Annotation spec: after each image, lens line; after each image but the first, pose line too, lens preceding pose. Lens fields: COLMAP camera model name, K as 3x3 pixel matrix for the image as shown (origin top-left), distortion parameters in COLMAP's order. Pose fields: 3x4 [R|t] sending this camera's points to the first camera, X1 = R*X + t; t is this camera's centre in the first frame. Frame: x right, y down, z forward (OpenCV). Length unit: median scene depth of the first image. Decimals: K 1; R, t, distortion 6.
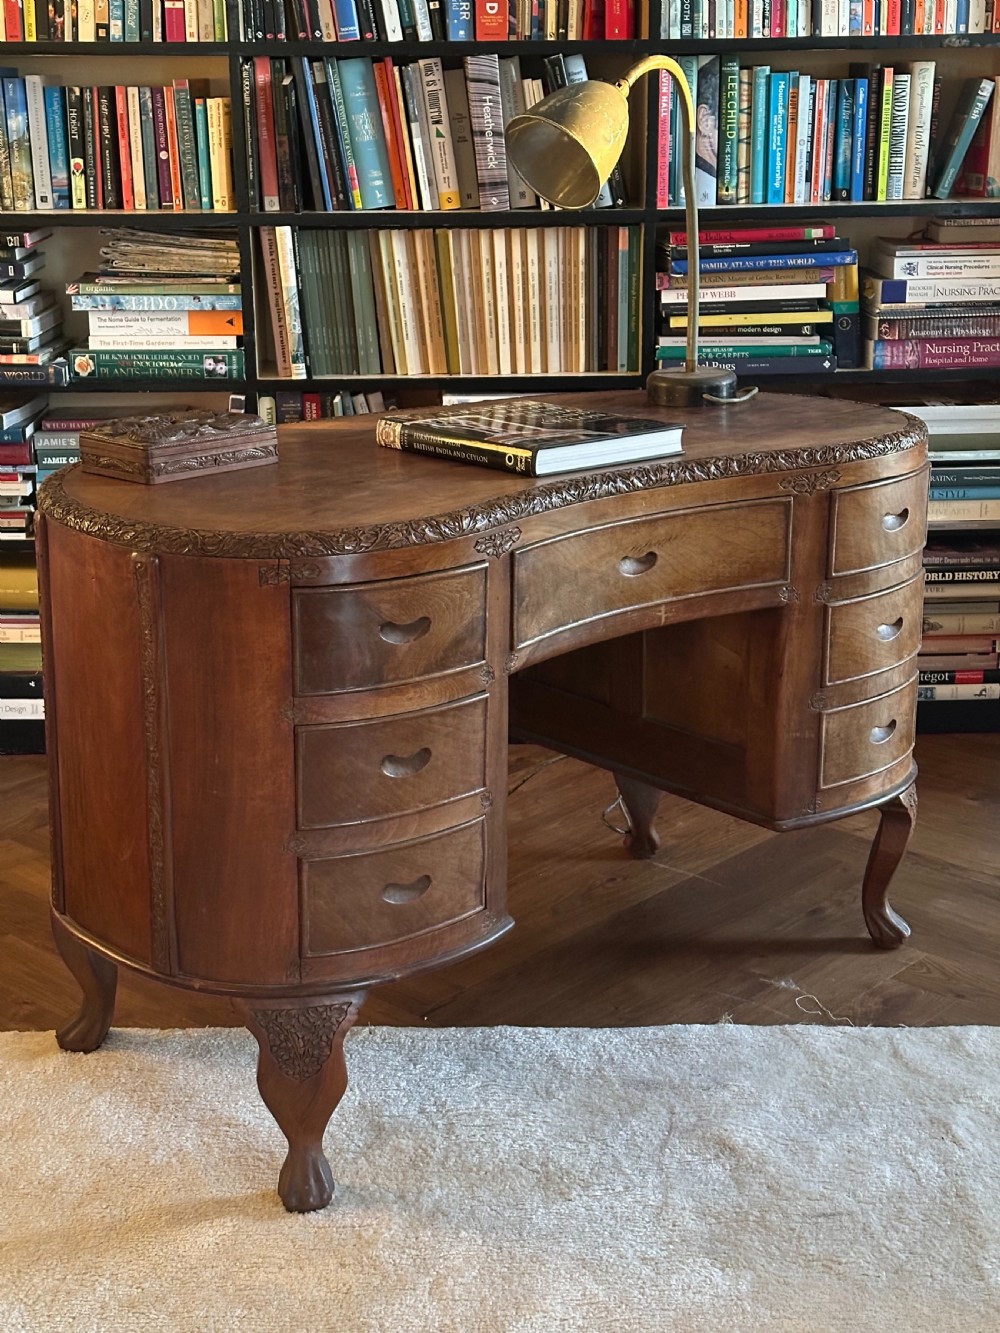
lens RADIAL K [[1945.8, 0, 500.8], [0, 1945.8, 683.4], [0, 0, 1]] dist [0.187660, -0.335305]
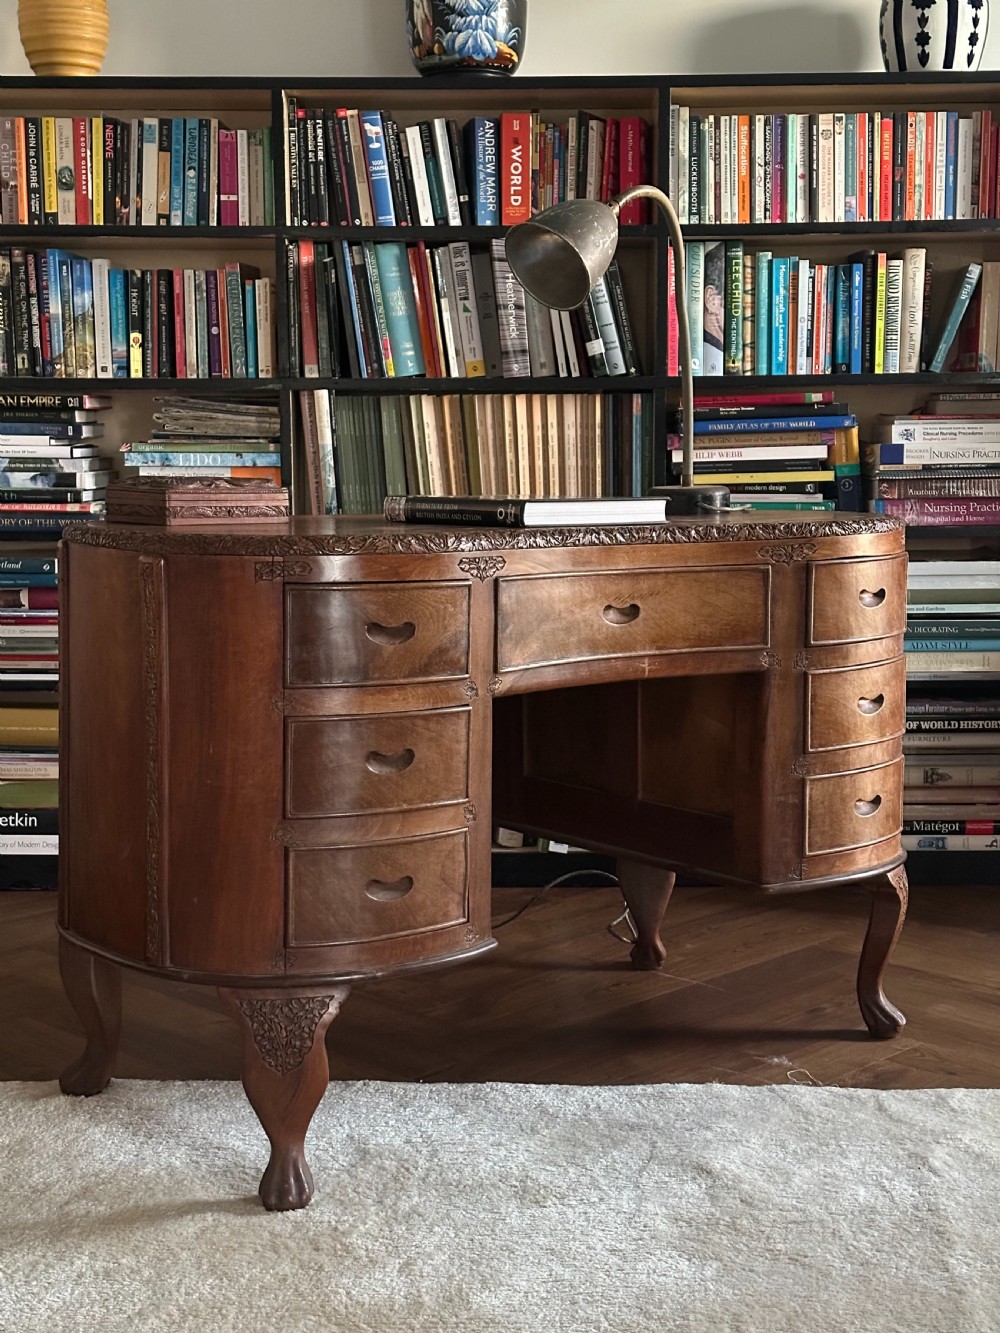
lens RADIAL K [[1945.8, 0, 500.8], [0, 1945.8, 683.4], [0, 0, 1]] dist [0.187660, -0.335305]
pose [[0.999182, 0.008186, -0.039611, 0.032164], [-0.014804, 0.985369, -0.169792, 0.107764], [0.037641, 0.170239, 0.984684, -0.029817]]
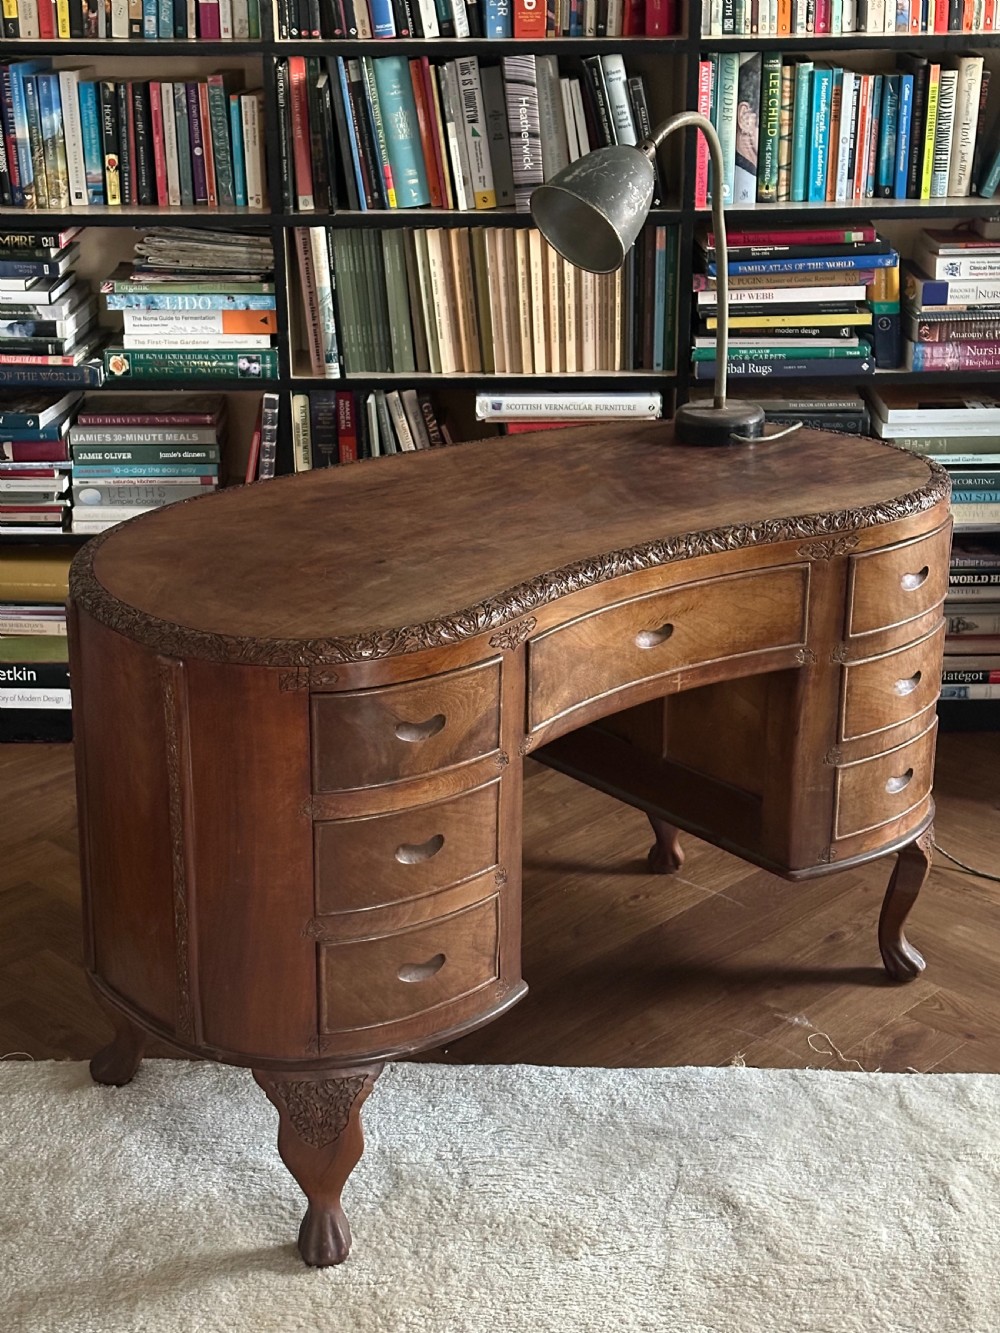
lens RADIAL K [[2010.7, 0, 499.2], [0, 2010.7, 684.7], [0, 0, 1]] dist [0.185466, -0.318543]
pose [[0.999505, 0.012606, -0.028824, 0.013676], [-0.010518, 0.997386, 0.071486, -0.075497], [0.029650, -0.071147, 0.997025, -0.036548]]
